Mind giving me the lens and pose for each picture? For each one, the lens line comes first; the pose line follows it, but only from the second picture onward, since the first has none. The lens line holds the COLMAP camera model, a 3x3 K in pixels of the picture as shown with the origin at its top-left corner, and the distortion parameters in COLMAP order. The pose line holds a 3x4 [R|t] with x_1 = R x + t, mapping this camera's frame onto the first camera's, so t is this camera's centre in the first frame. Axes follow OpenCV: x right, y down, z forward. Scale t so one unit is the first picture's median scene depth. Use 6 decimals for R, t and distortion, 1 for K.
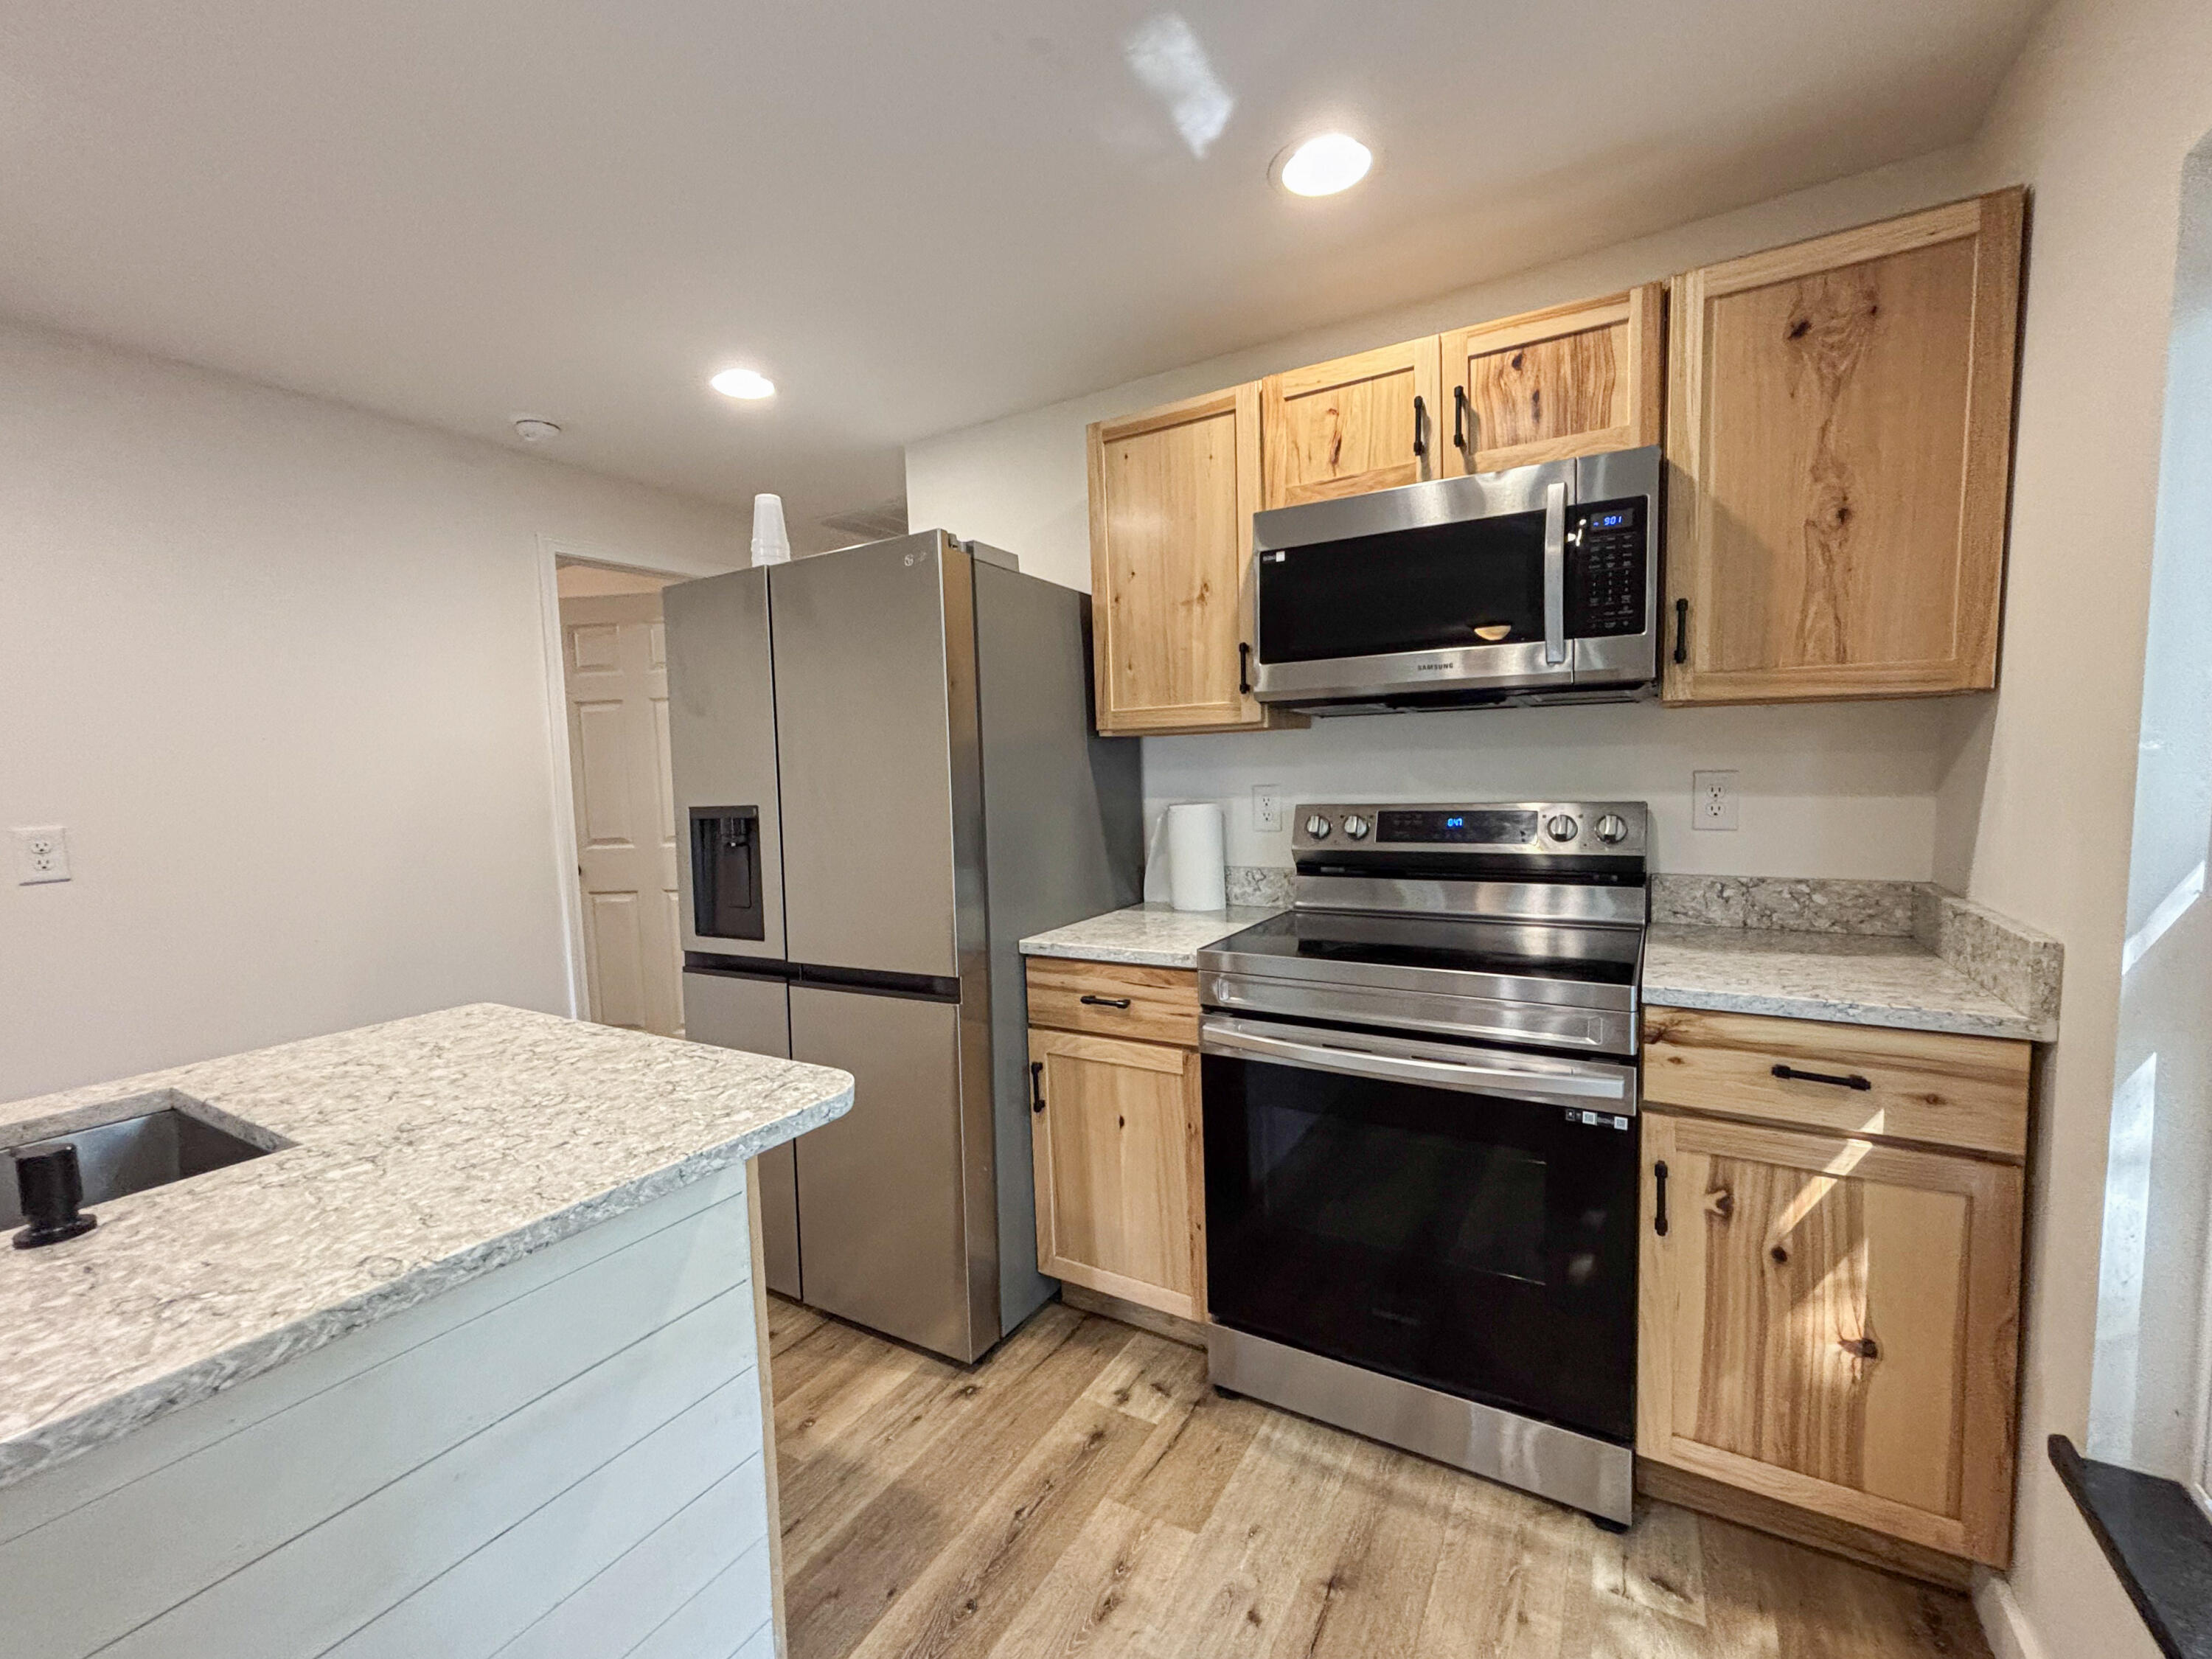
lens RADIAL K [[929.8, 0, 1105.6], [0, 929.8, 836.1], [0, 0, 1]] dist [0.000332, -0.001052]
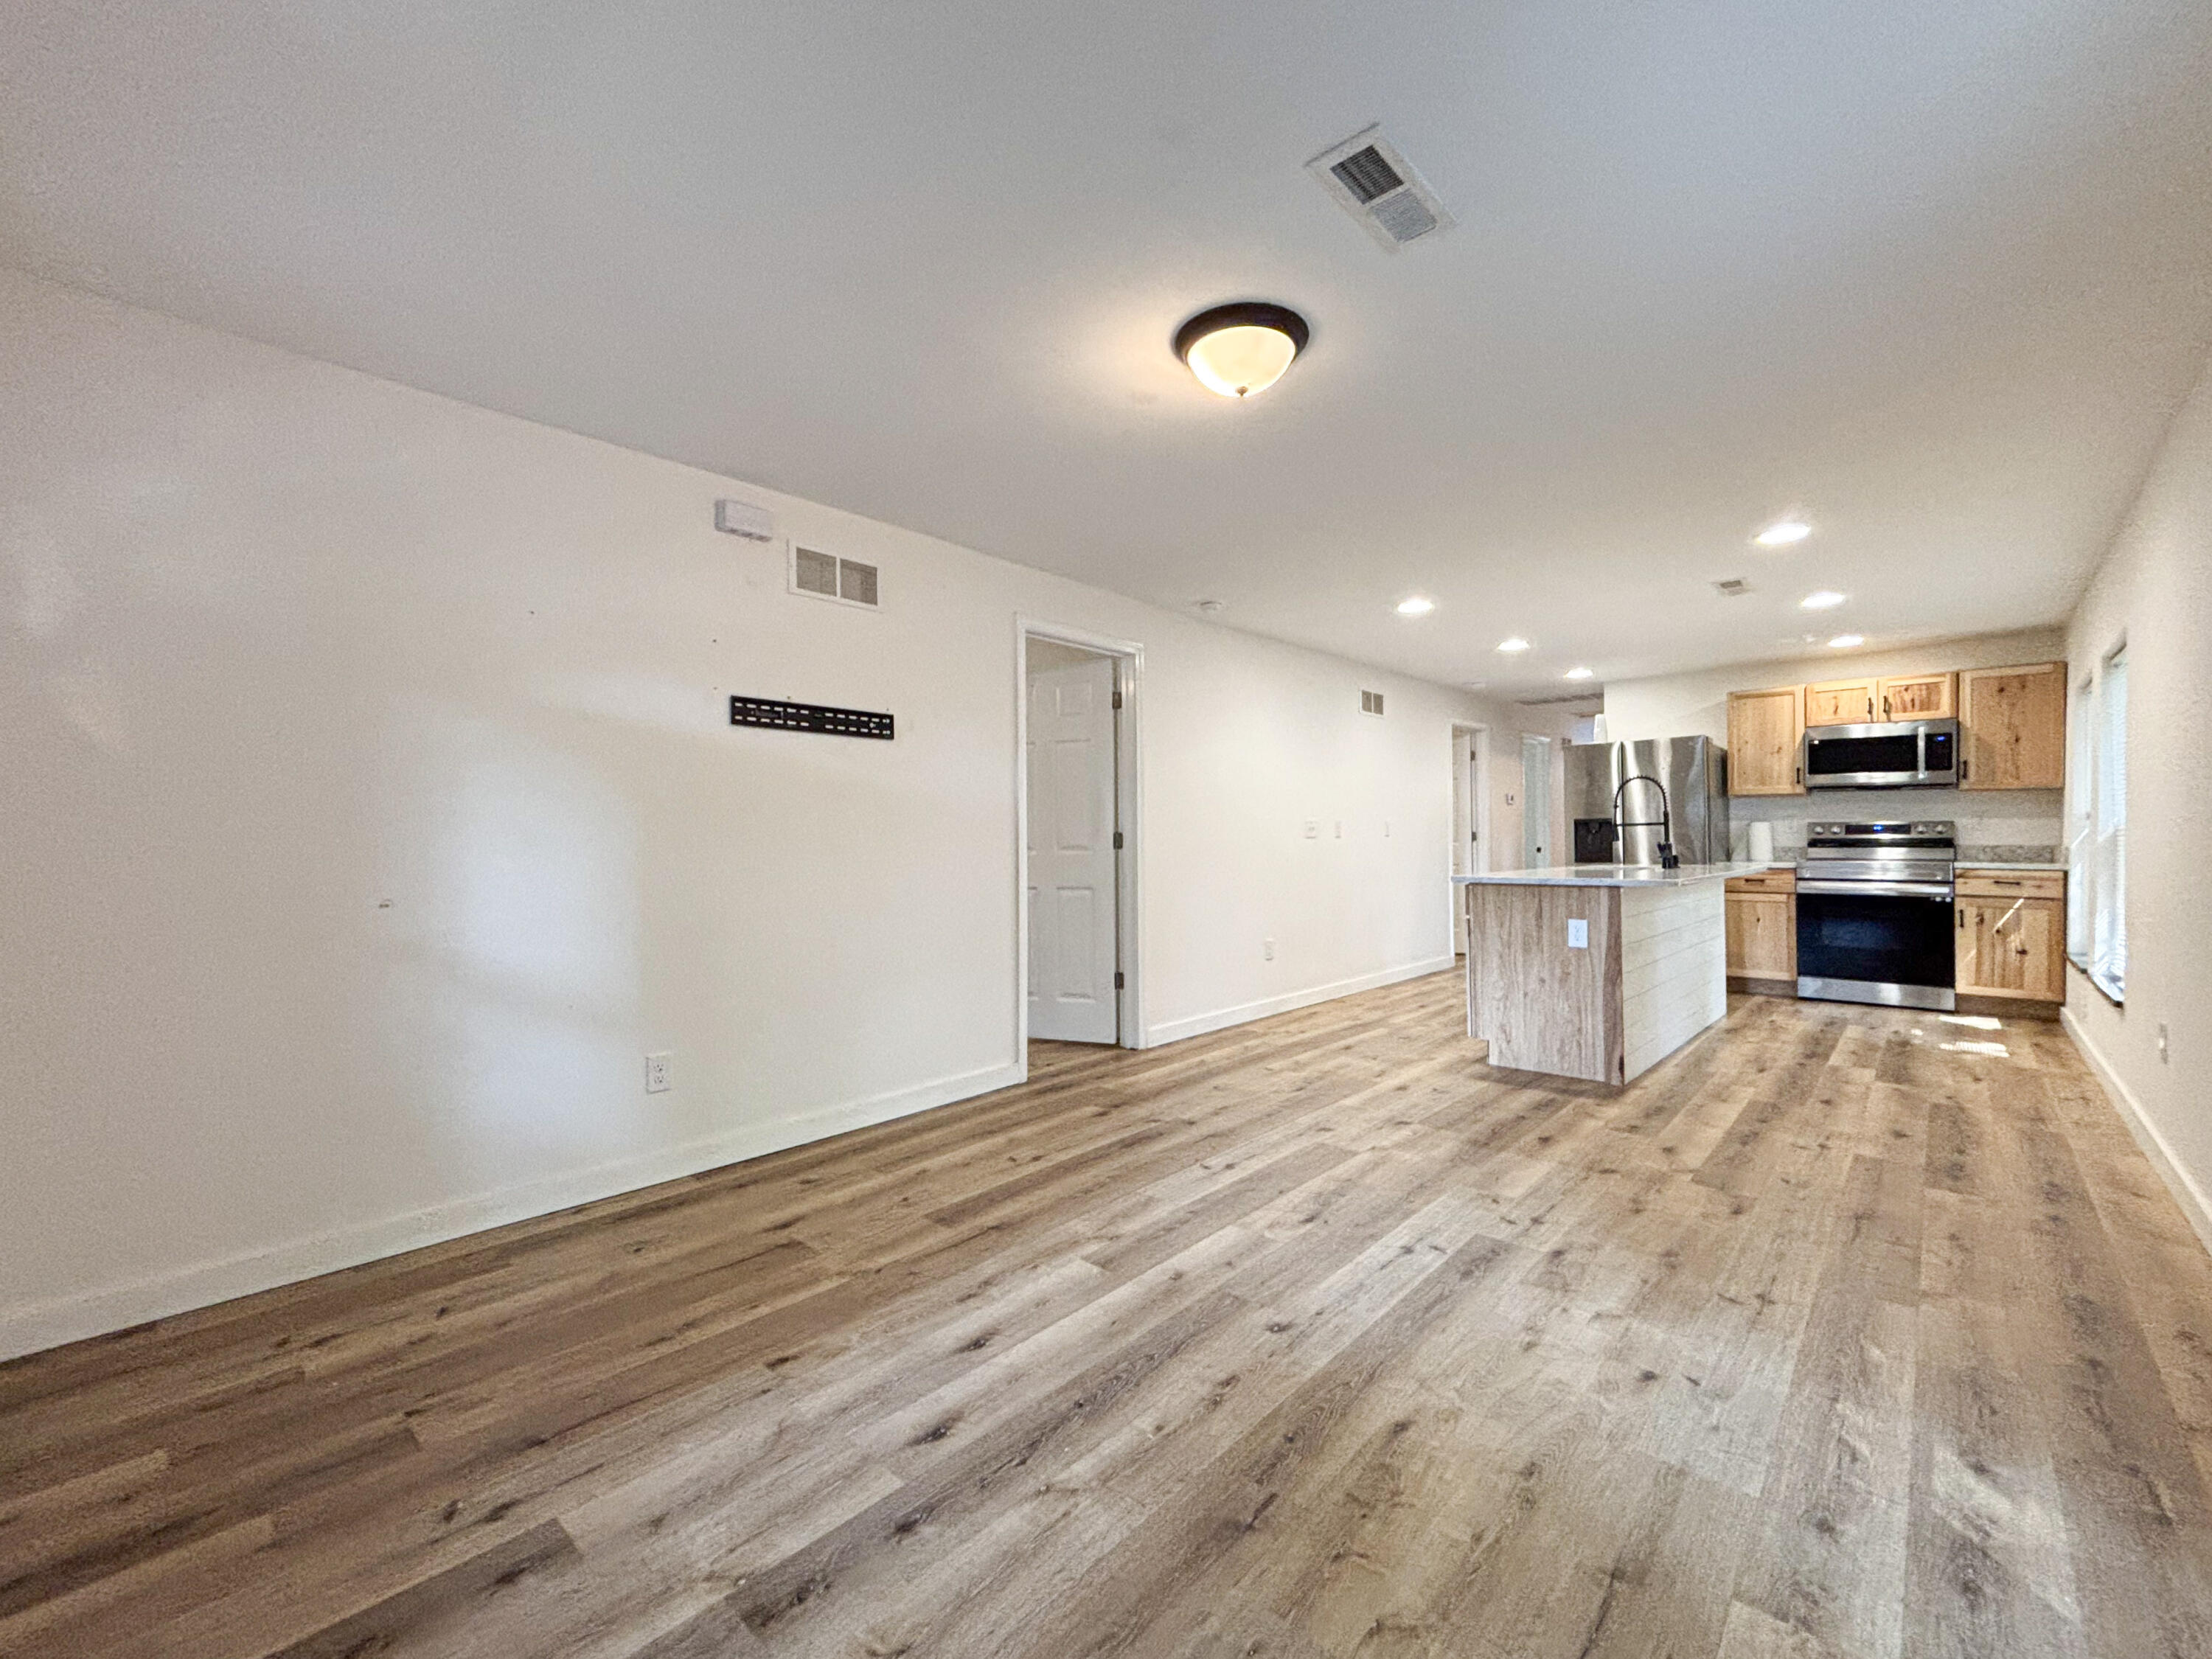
lens RADIAL K [[914.0, 0, 1106.0], [0, 914.0, 829.5], [0, 0, 1]] dist [0.003894, -0.000001]
pose [[0.976628, 0.026142, -0.213339, -1.786310], [-0.042116, 0.996610, -0.070676, 0.382596], [0.210768, 0.078009, 0.974418, -3.011215]]
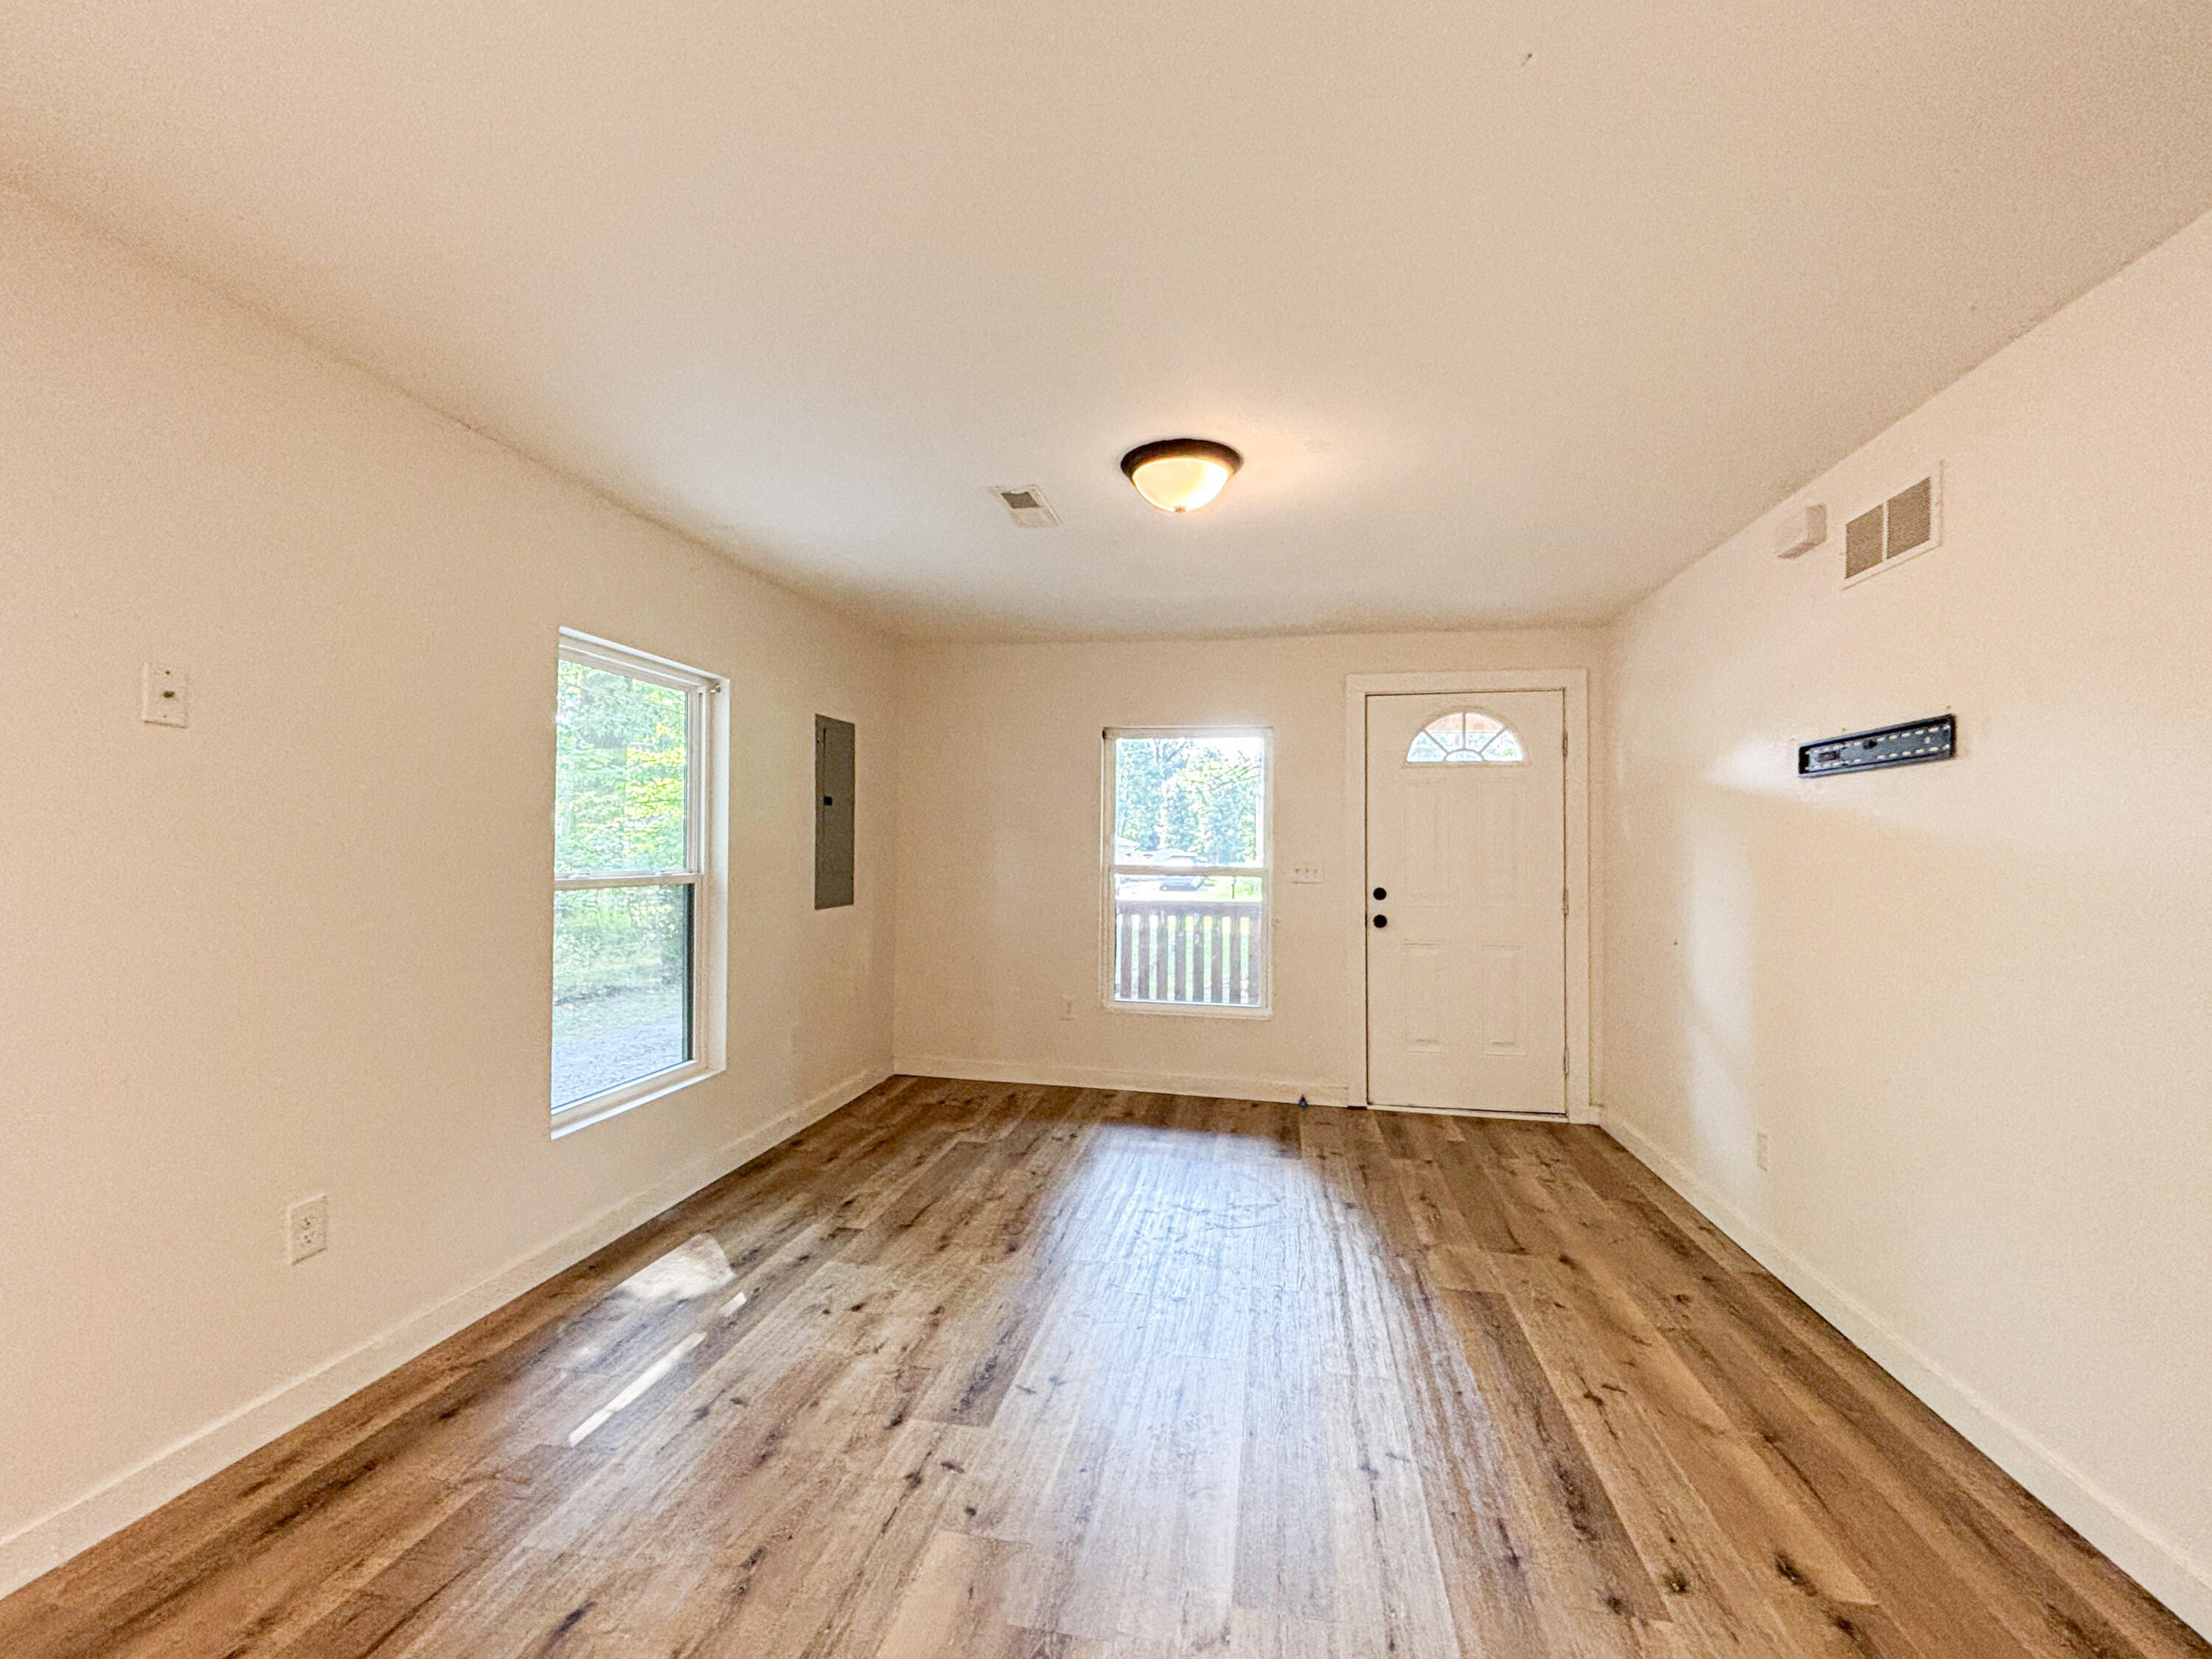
lens RADIAL K [[959.4, 0, 1100.3], [0, 959.4, 830.9], [0, 0, 1]] dist [0.000903, -0.000384]
pose [[-0.939626, 0.016140, -0.341822, -1.217776], [-0.003854, 0.998324, 0.057735, 0.064976], [0.342181, 0.055567, -0.937990, -0.194279]]
